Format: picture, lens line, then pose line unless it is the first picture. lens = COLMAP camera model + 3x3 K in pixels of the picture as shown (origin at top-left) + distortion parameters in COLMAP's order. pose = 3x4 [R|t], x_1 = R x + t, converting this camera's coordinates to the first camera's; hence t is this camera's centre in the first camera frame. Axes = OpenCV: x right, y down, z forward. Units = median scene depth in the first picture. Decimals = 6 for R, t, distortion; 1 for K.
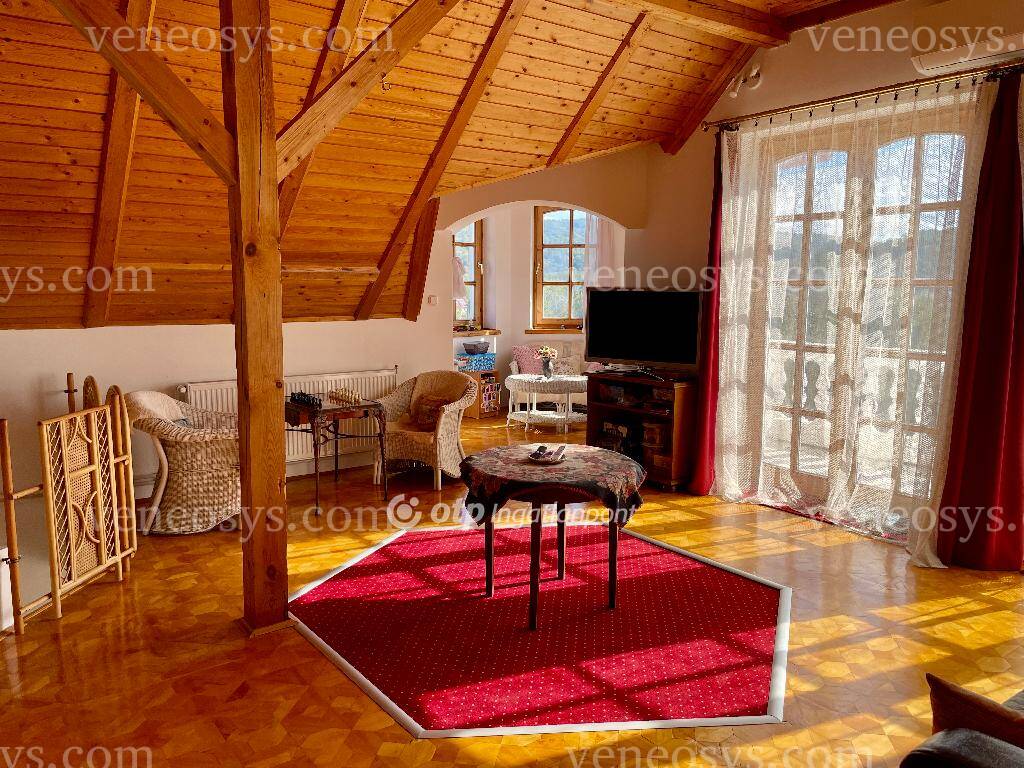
lens RADIAL K [[774.6, 0, 513.8], [0, 774.6, 384.9], [0, 0, 1]] dist [0.082155, -0.100505]
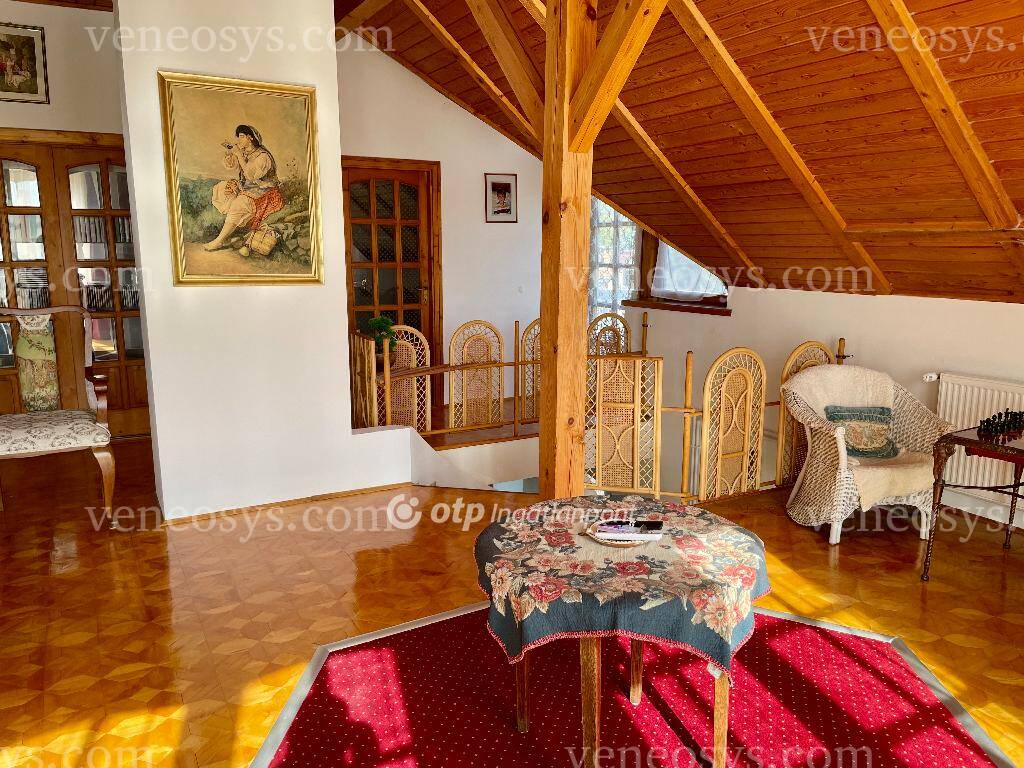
lens RADIAL K [[774.6, 0, 516.5], [0, 774.6, 380.0], [0, 0, 1]] dist [0.082155, -0.100505]
pose [[-0.134386, 0.169563, -0.976314, 0.437702], [-0.125026, 0.974476, 0.186453, -0.090068], [0.983010, 0.147121, -0.109756, 0.655843]]
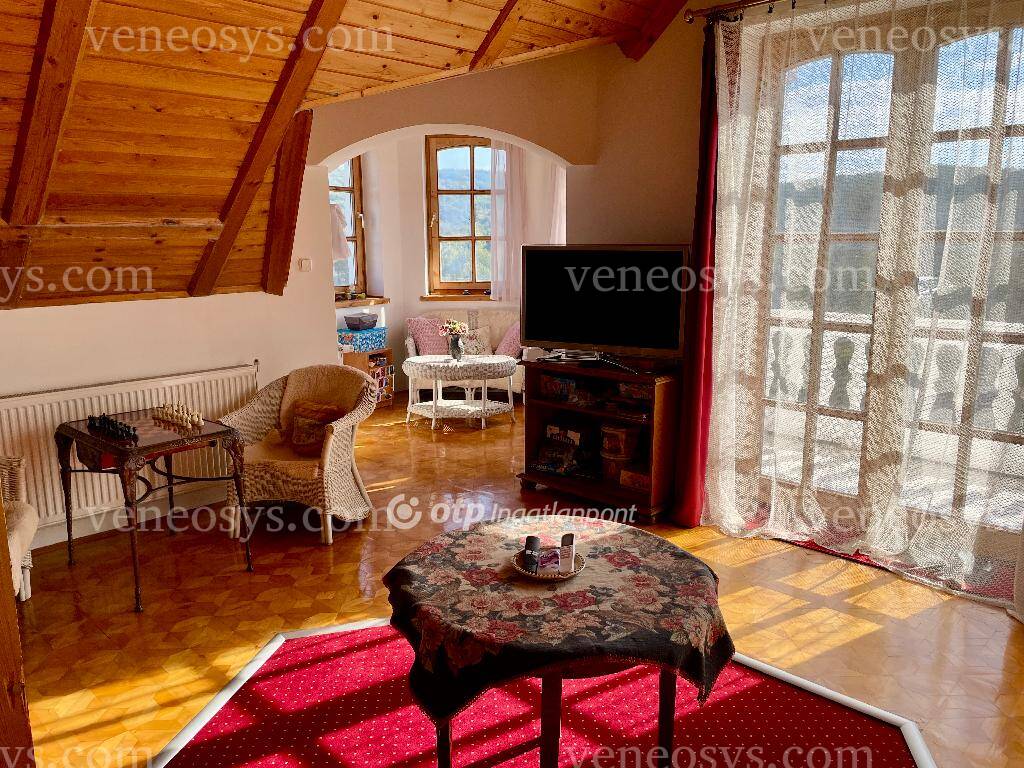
lens RADIAL K [[774.6, 0, 504.5], [0, 774.6, 382.7], [0, 0, 1]] dist [0.082155, -0.100505]
pose [[0.987493, -0.038690, 0.152845, -0.045422], [0.029916, 0.997792, 0.059295, -0.046793], [-0.154802, -0.053981, 0.986470, 0.314442]]
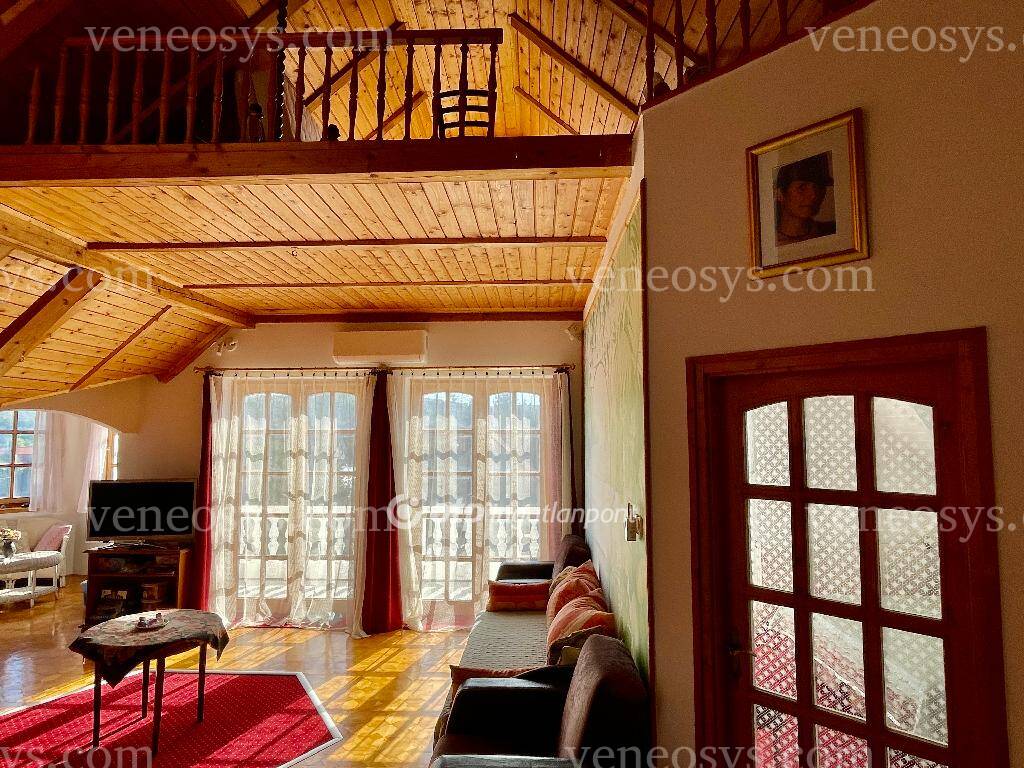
lens RADIAL K [[627.8, 0, 513.6], [0, 627.8, 387.2], [0, 0, 1]] dist [-0.009612, 0.003723]
pose [[0.631236, 0.051691, 0.773866, -0.299174], [0.102266, 0.983518, -0.149112, -0.062763], [-0.768819, 0.173265, 0.615546, -0.186326]]
